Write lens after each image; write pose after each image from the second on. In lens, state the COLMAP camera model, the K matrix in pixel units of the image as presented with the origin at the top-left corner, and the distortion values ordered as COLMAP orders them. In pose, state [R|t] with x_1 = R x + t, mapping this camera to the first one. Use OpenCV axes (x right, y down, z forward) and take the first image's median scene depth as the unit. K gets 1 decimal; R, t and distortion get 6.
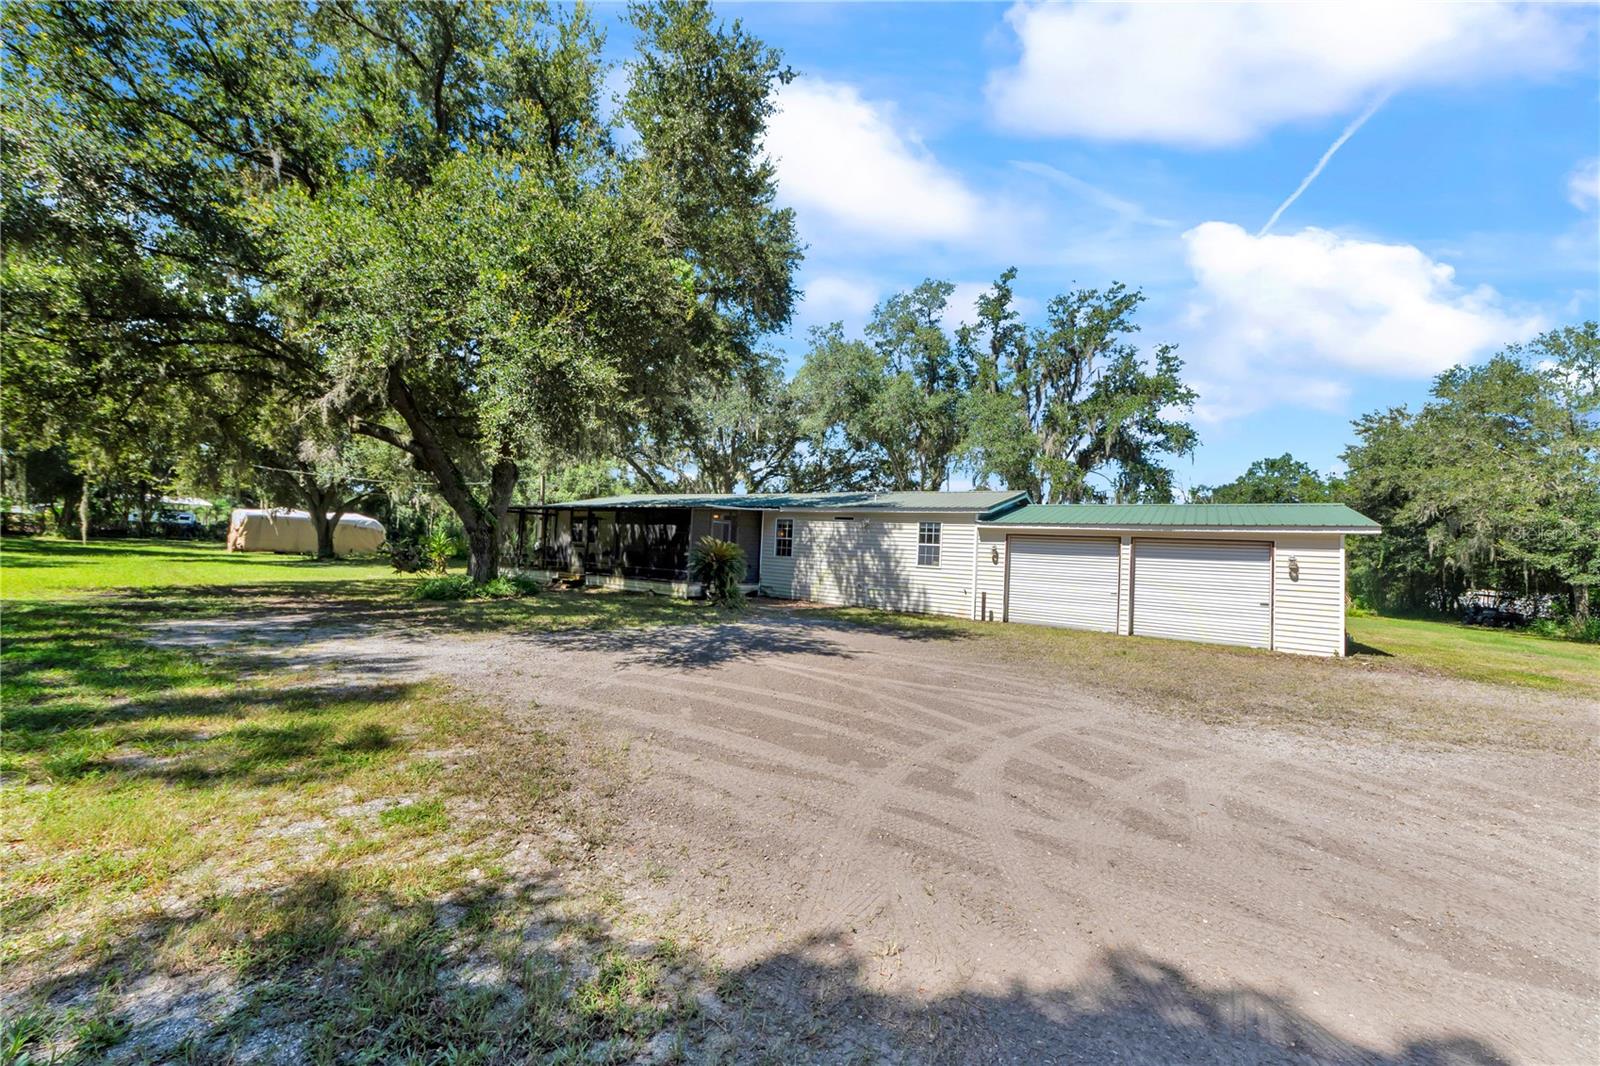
lens RADIAL K [[577.5, 0, 770.0], [0, 577.5, 532.9], [0, 0, 1]] dist [0.000323, -0.000053]
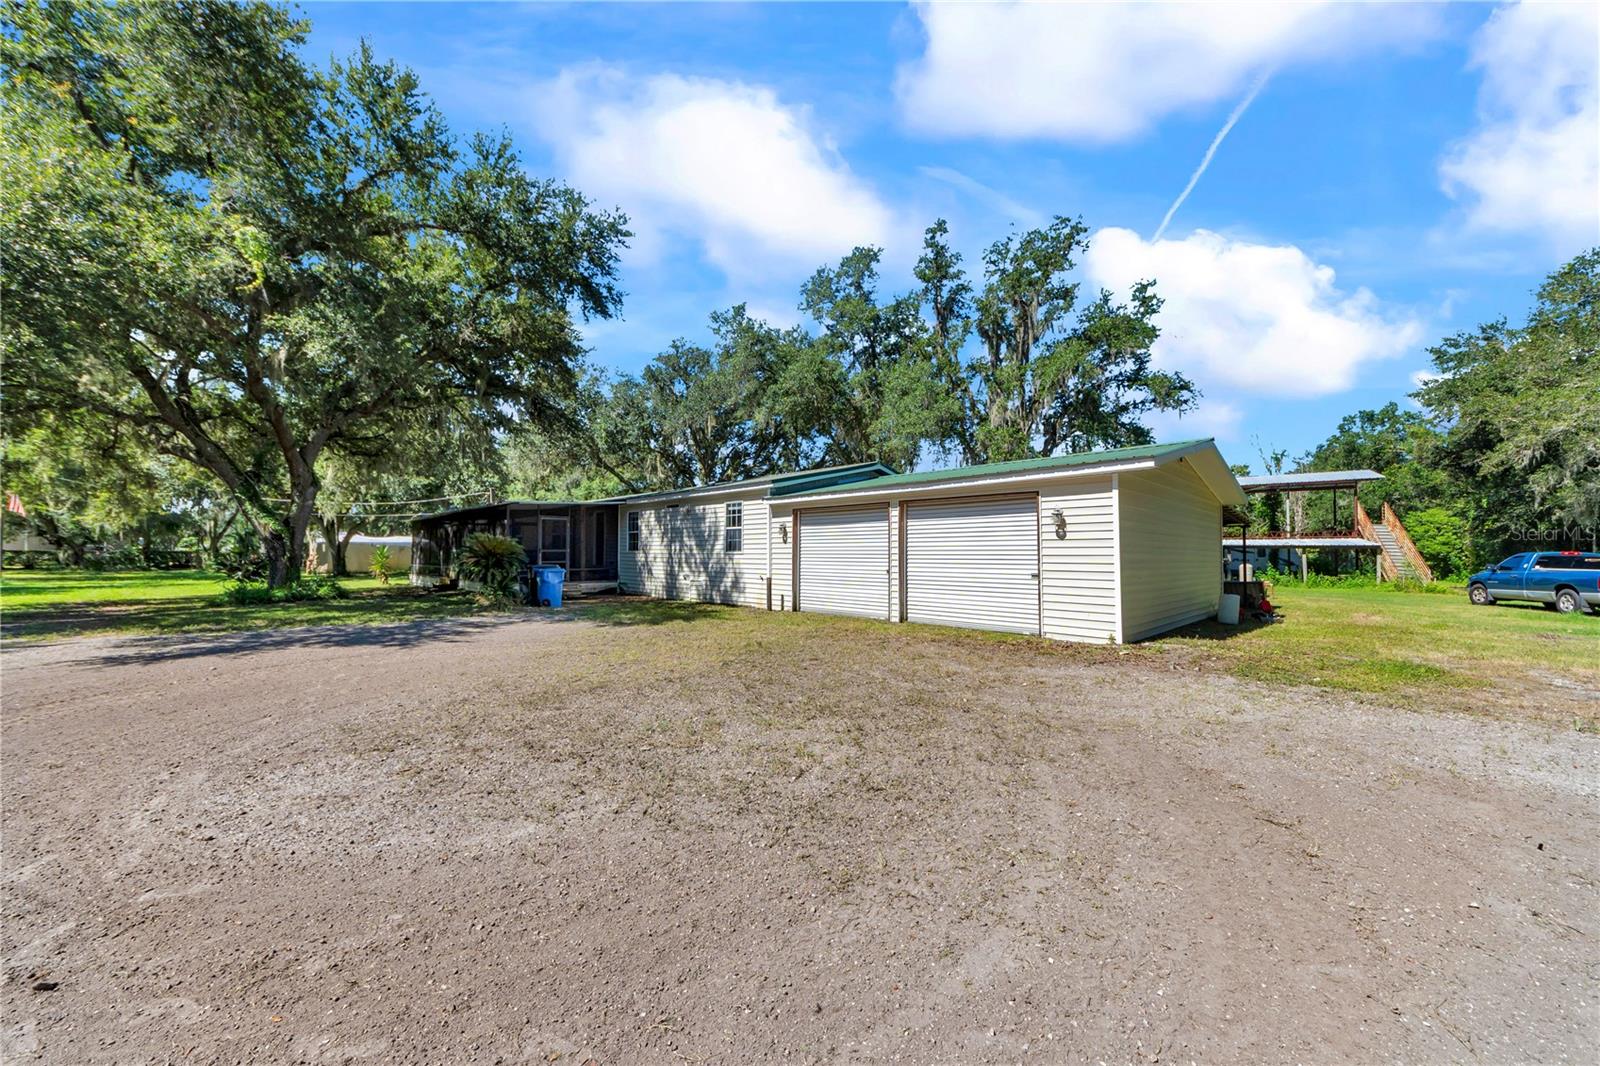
lens RADIAL K [[549.8, 0, 782.6], [0, 549.8, 540.5], [0, 0, 1]] dist [-0.000450, -0.000882]
pose [[0.980962, -0.054820, -0.186301, 0.476864], [0.054886, 0.998481, -0.004810, 0.045085], [0.186282, -0.005506, 0.982481, 0.169937]]
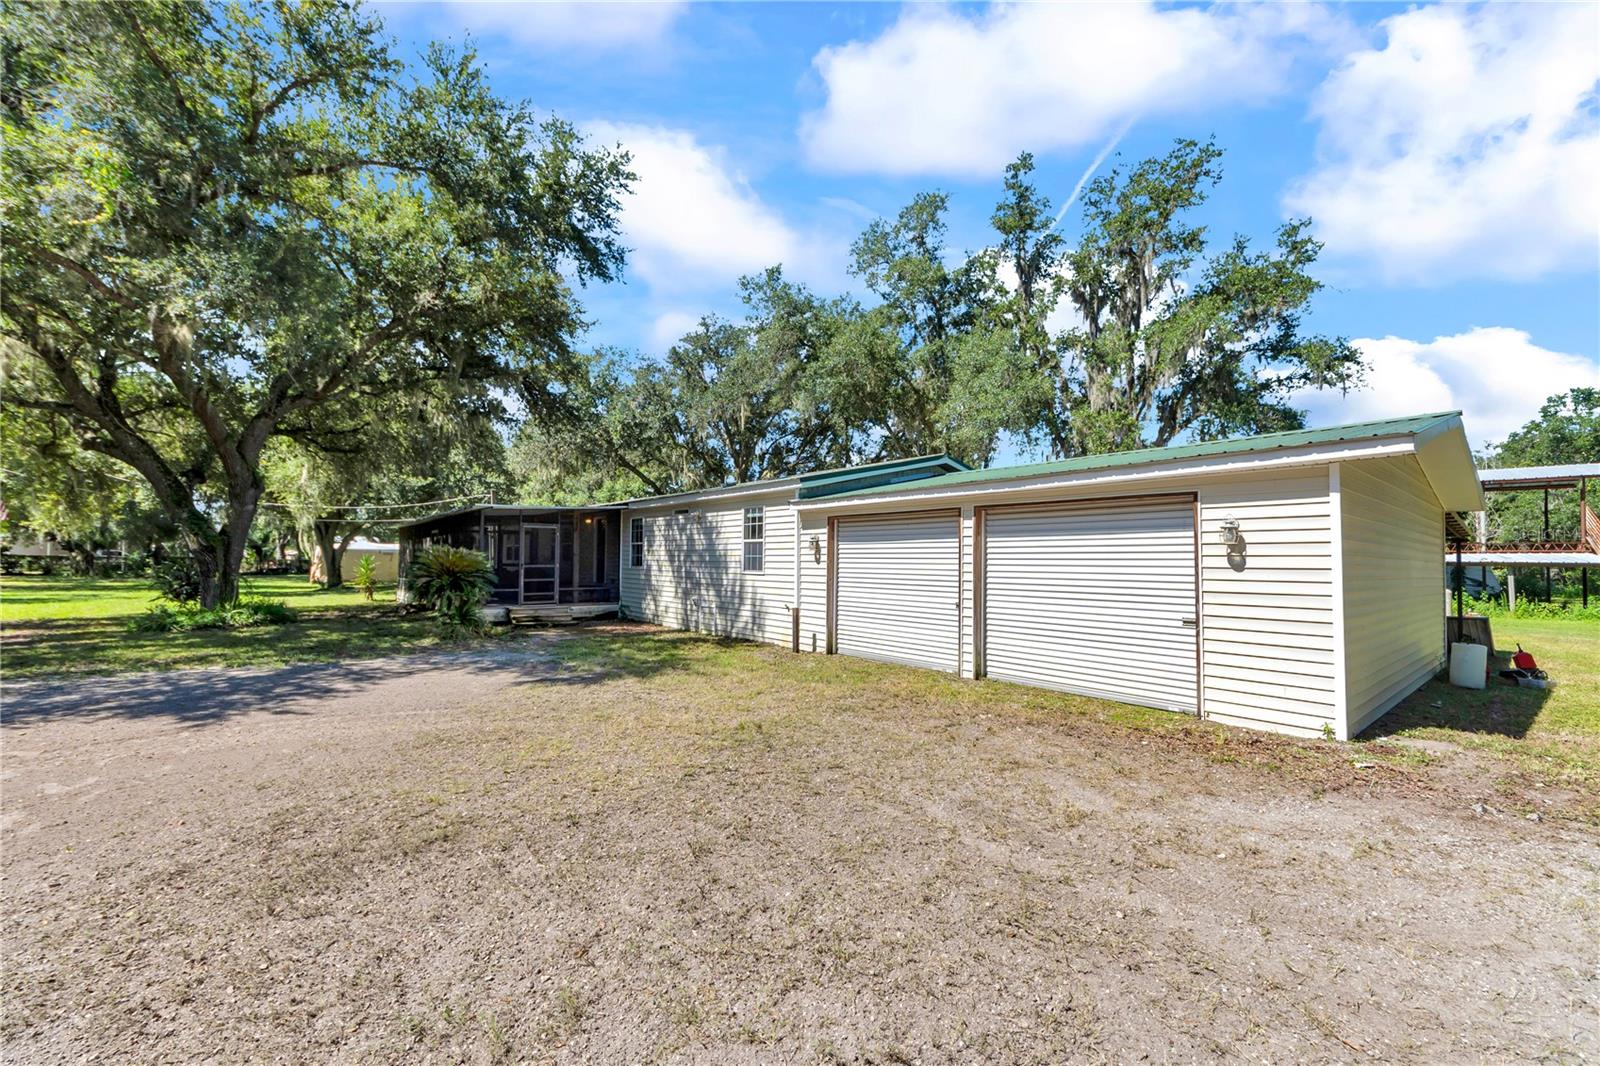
lens RADIAL K [[606.5, 0, 789.5], [0, 606.5, 544.8], [0, 0, 1]] dist [-0.004214, 0.000459]
pose [[0.963679, -0.050476, -0.262251, 0.475821], [0.048863, 0.998725, -0.012671, 0.034521], [0.262556, -0.000604, 0.964917, 0.298356]]
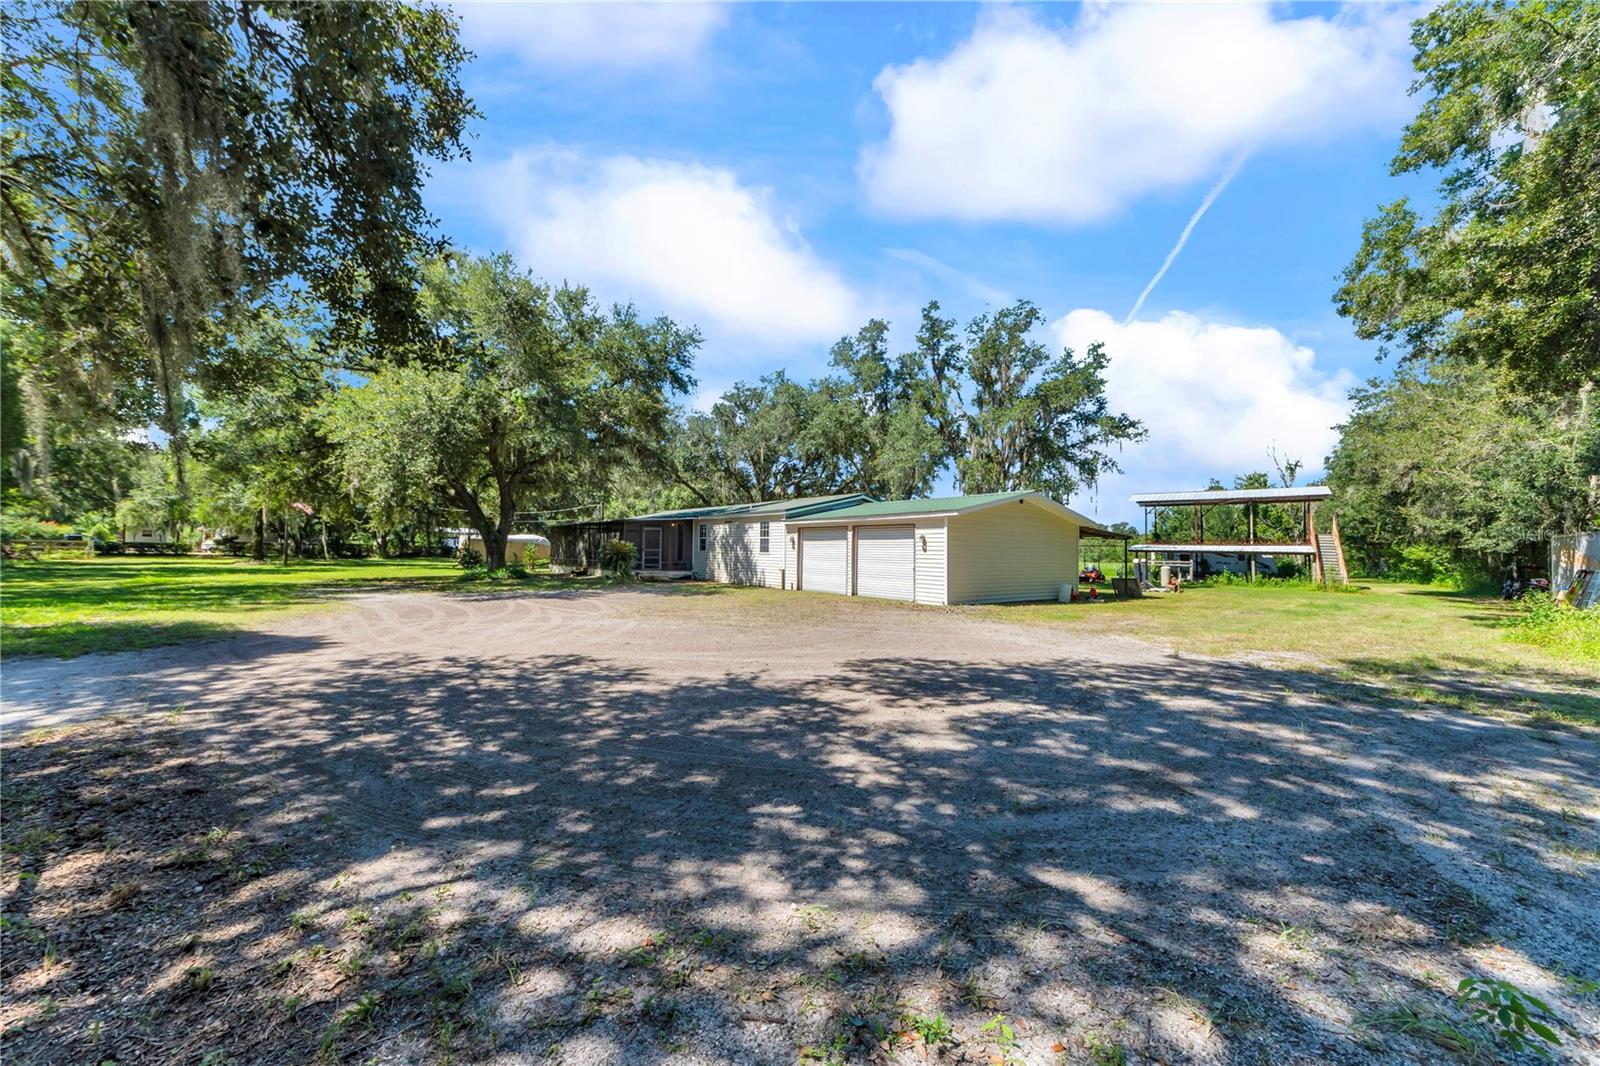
lens RADIAL K [[549.8, 0, 783.7], [0, 549.8, 534.0], [0, 0, 1]] dist [-0.000450, -0.000882]
pose [[0.951710, -0.047253, -0.303340, 0.684782], [0.044722, 0.998882, -0.015290, 0.031800], [0.303723, 0.000985, 0.952760, -0.248496]]
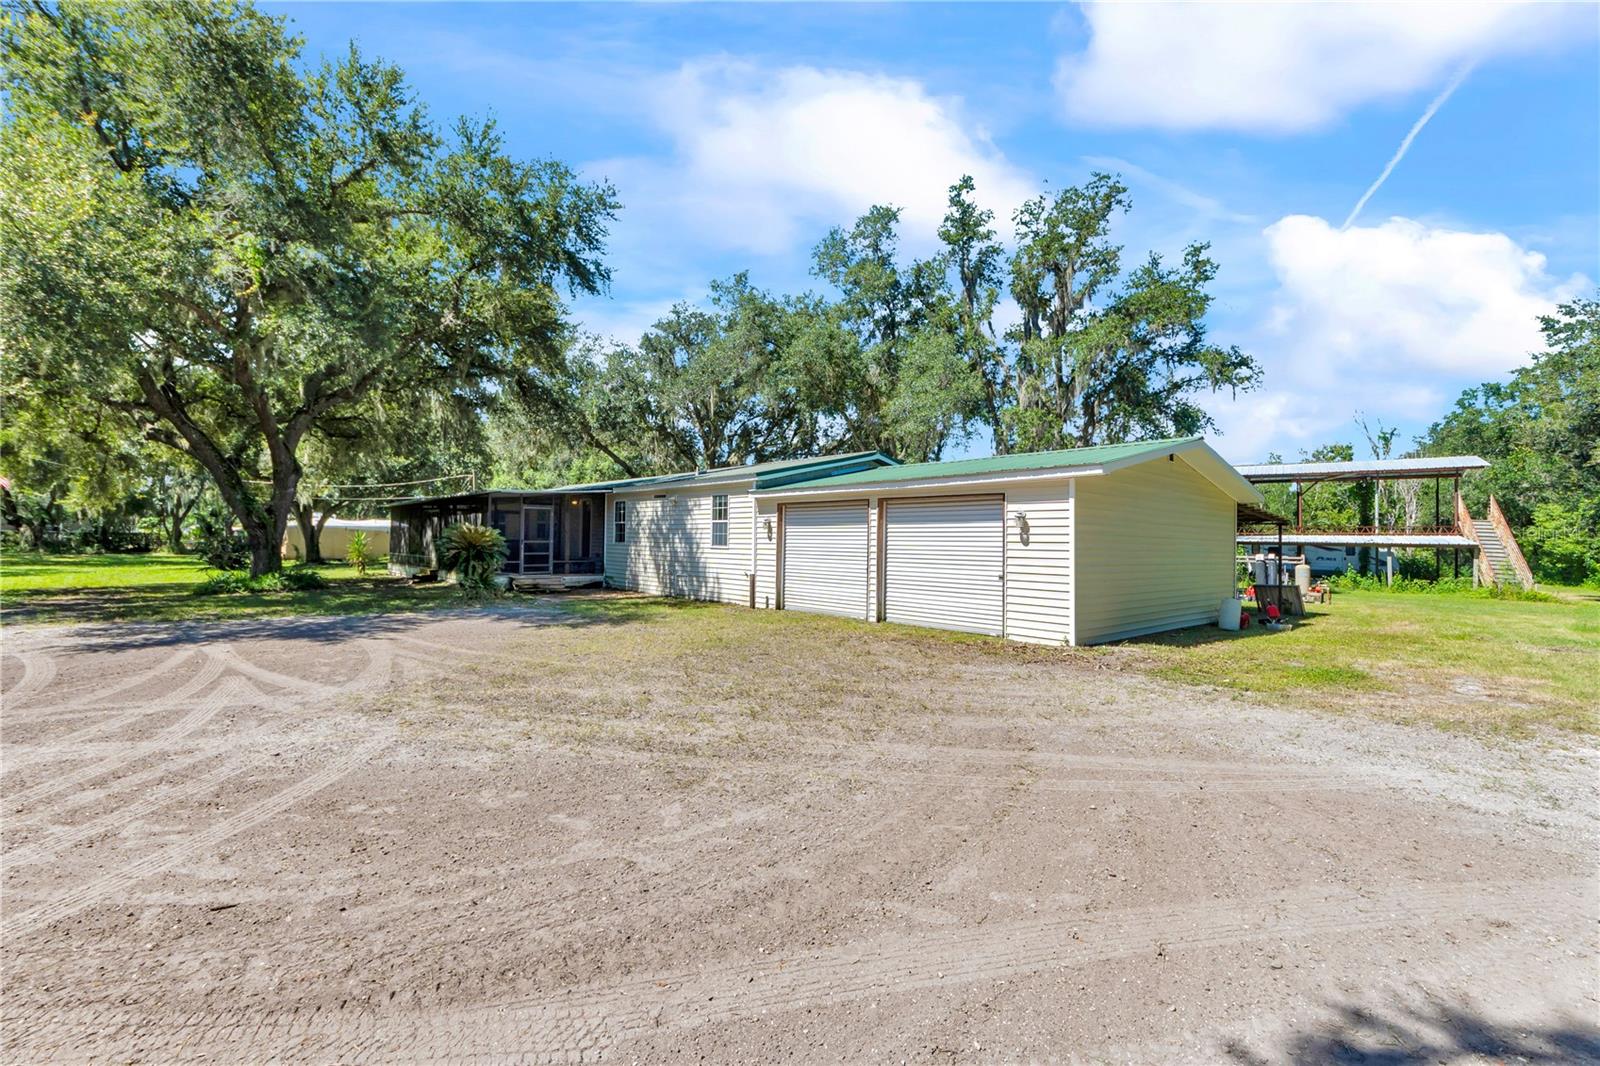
lens RADIAL K [[653.0, 0, 785.1], [0, 653.0, 530.7], [0, 0, 1]] dist [-0.003910, 0.001950]
pose [[0.972432, -0.042368, -0.229307, 0.554871], [0.043646, 0.999047, 0.000506, 0.035575], [0.229067, -0.010500, 0.973354, 0.079029]]
